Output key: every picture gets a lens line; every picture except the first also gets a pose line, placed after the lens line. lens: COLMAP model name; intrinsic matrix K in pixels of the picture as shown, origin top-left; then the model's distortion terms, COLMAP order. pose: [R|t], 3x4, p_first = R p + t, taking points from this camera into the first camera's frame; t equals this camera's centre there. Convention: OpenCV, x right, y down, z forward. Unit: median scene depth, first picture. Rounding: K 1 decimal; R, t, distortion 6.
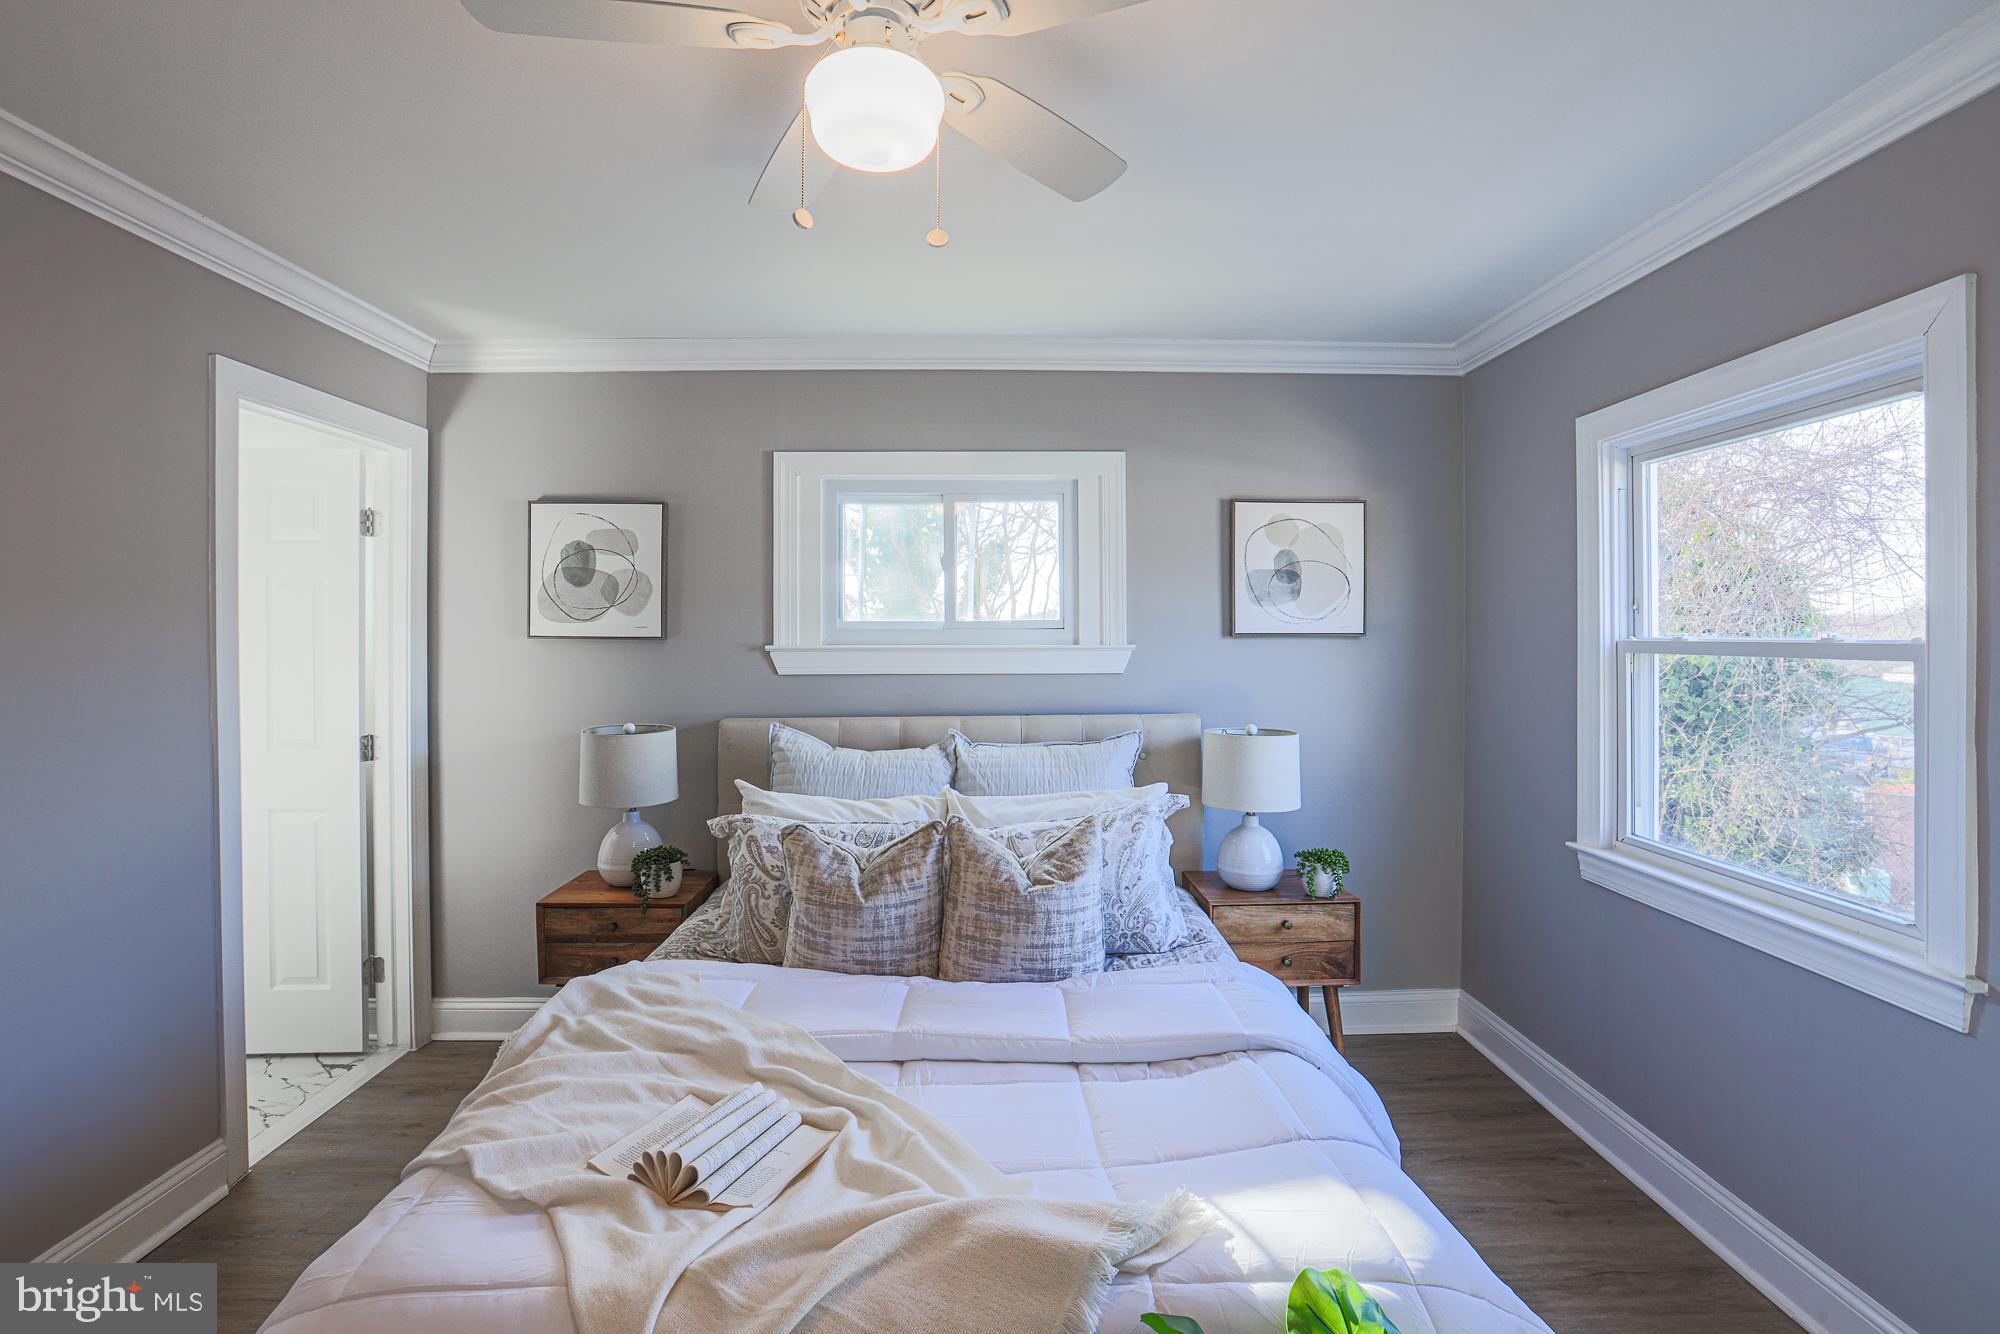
lens RADIAL K [[915.8, 0, 1001.5], [0, 915.8, 660.0], [0, 0, 1]] dist [-0.056419, 0.021694]
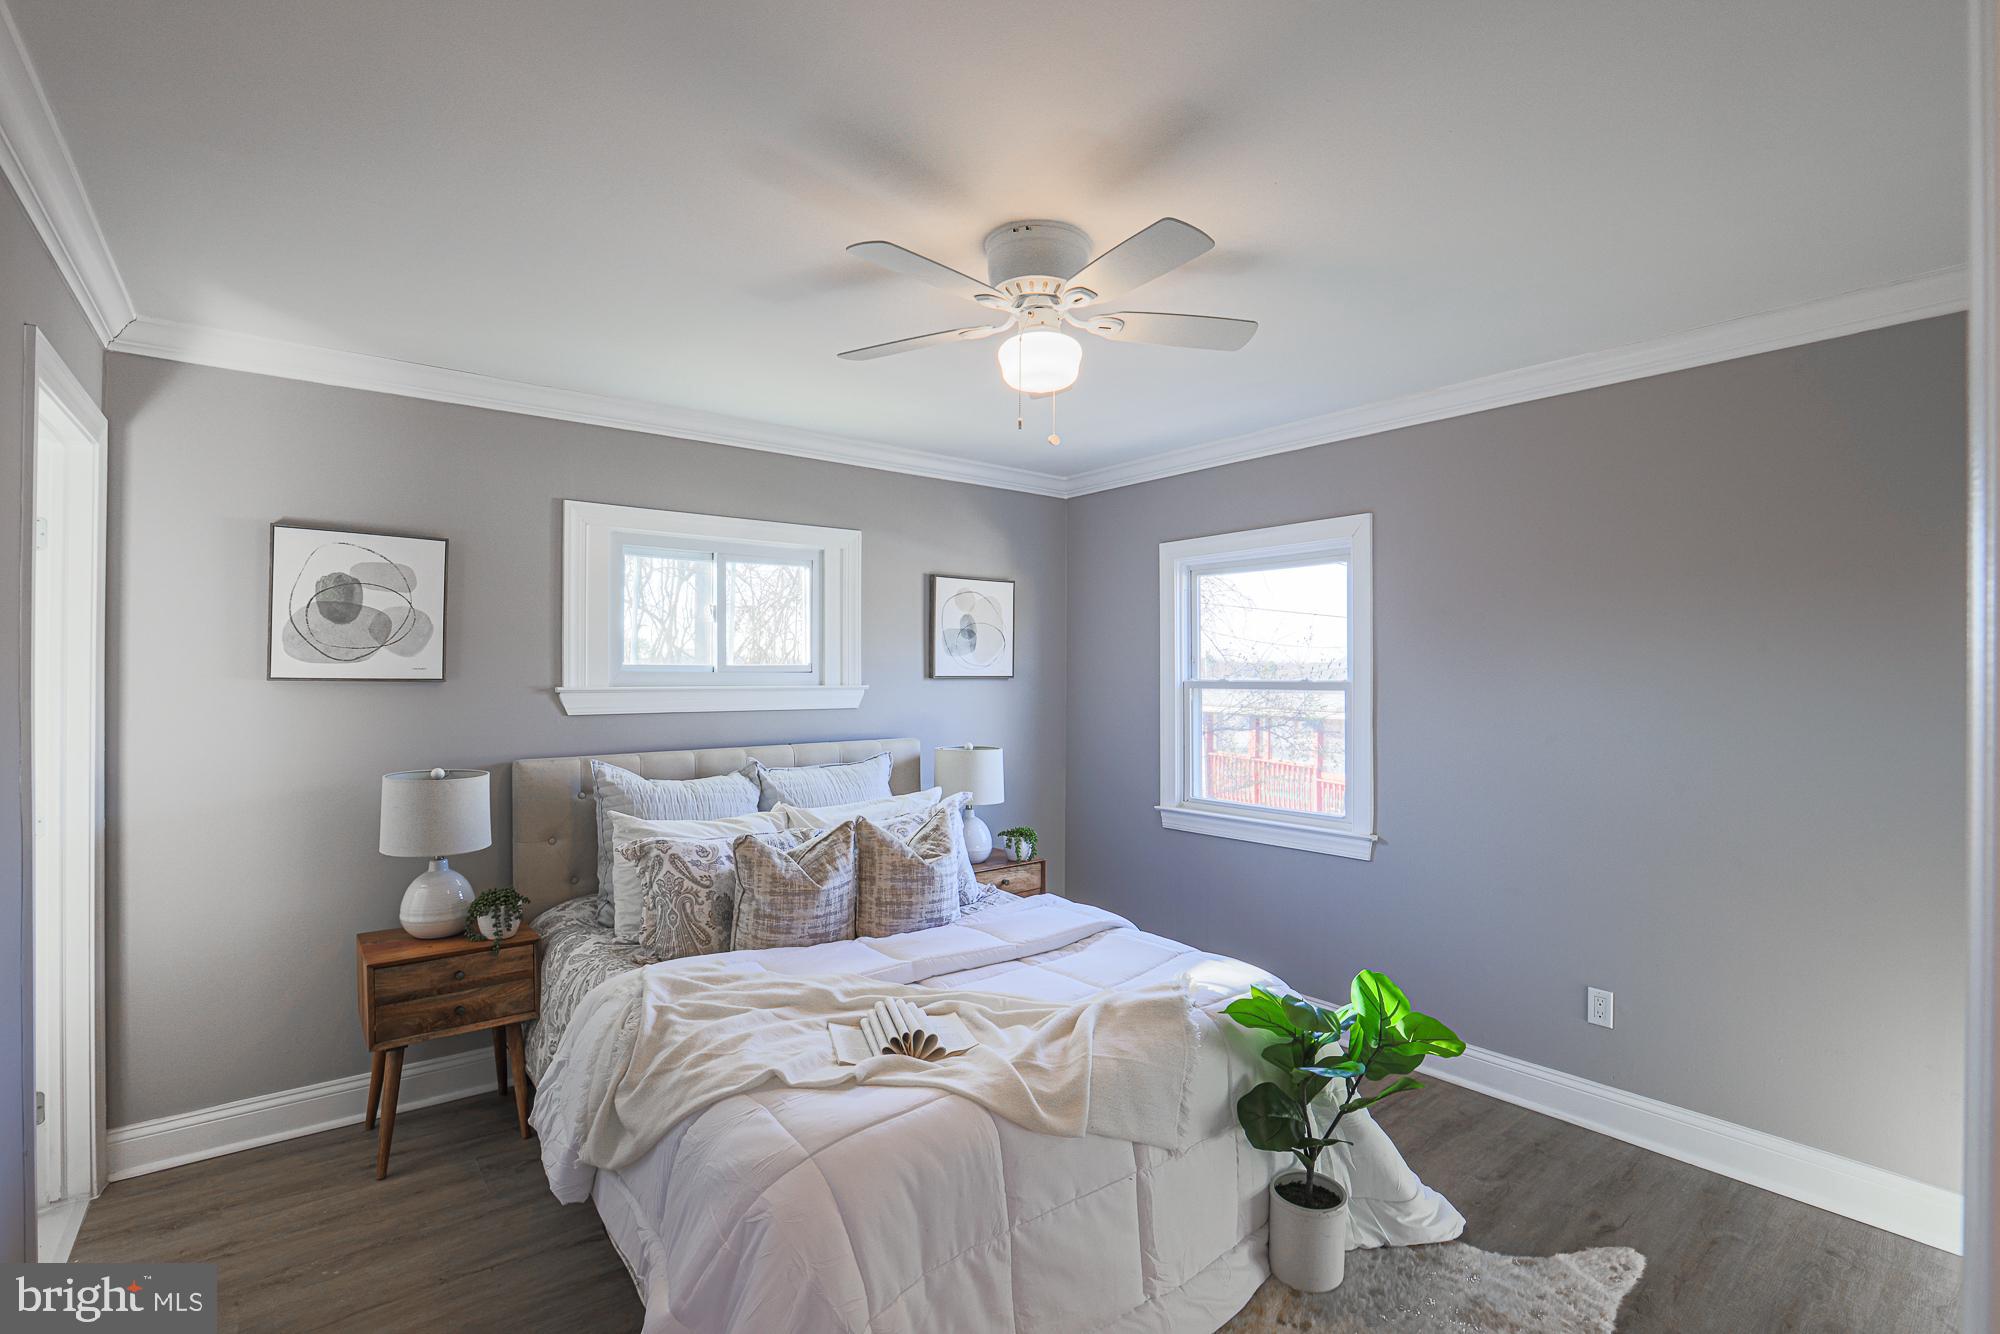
lens RADIAL K [[916.8, 0, 995.1], [0, 916.8, 702.4], [0, 0, 1]] dist [-0.056776, 0.021450]
pose [[0.796560, -0.015338, 0.604365, -0.554230], [0.014576, 0.999875, 0.006165, 0.002505], [-0.604383, 0.003899, 0.796684, -0.128305]]
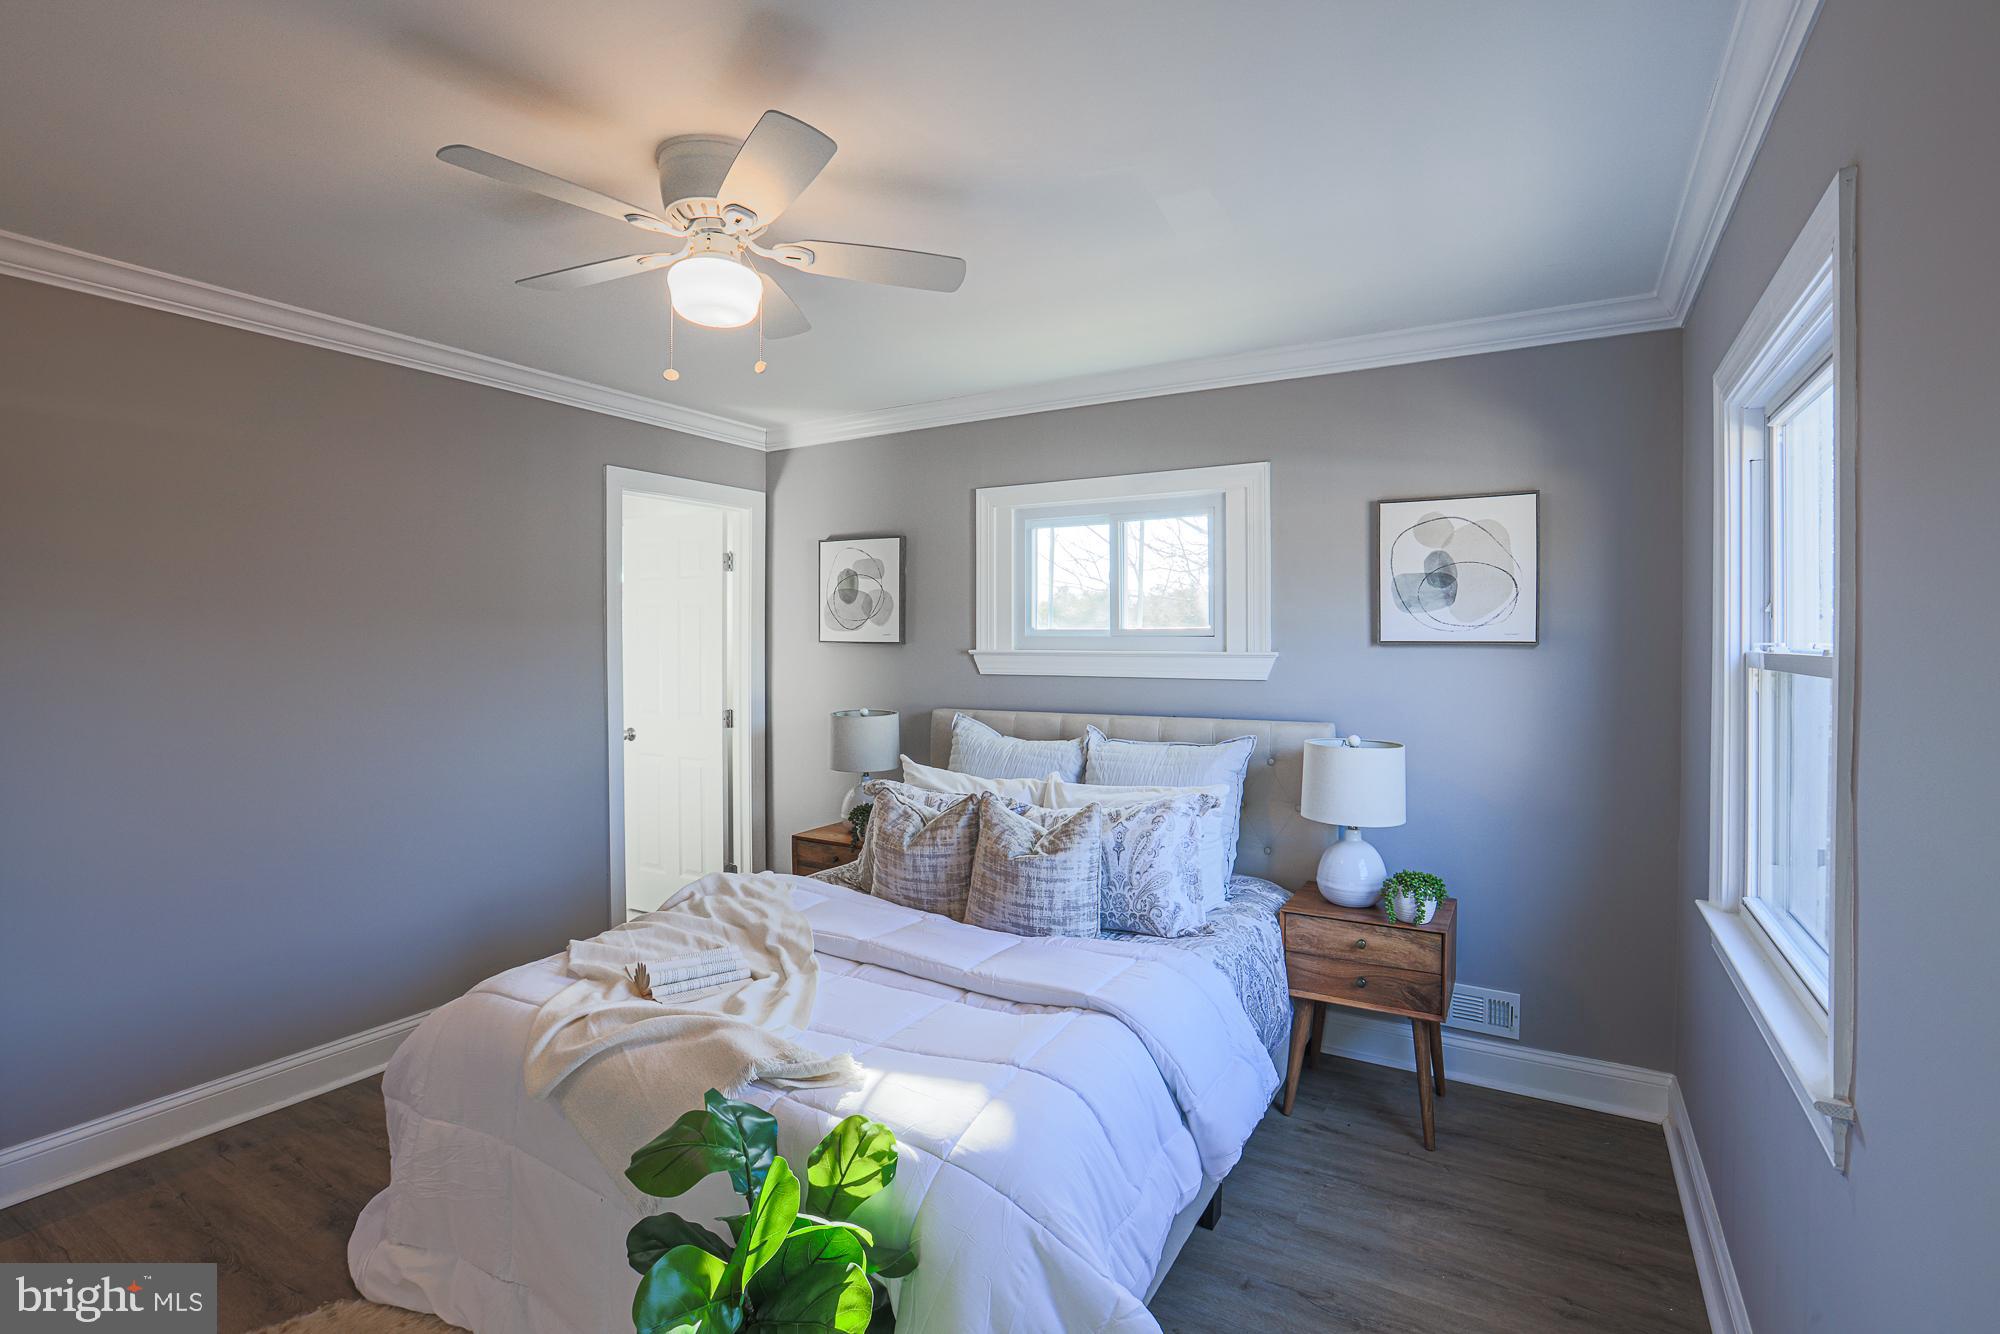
lens RADIAL K [[918.1, 0, 1003.9], [0, 918.1, 672.9], [0, 0, 1]] dist [-0.060837, 0.022243]
pose [[0.850019, 0.021915, -0.526297, 0.488612], [-0.017635, 0.999758, 0.013149, -0.001957], [0.526457, -0.001895, 0.850199, -0.016842]]
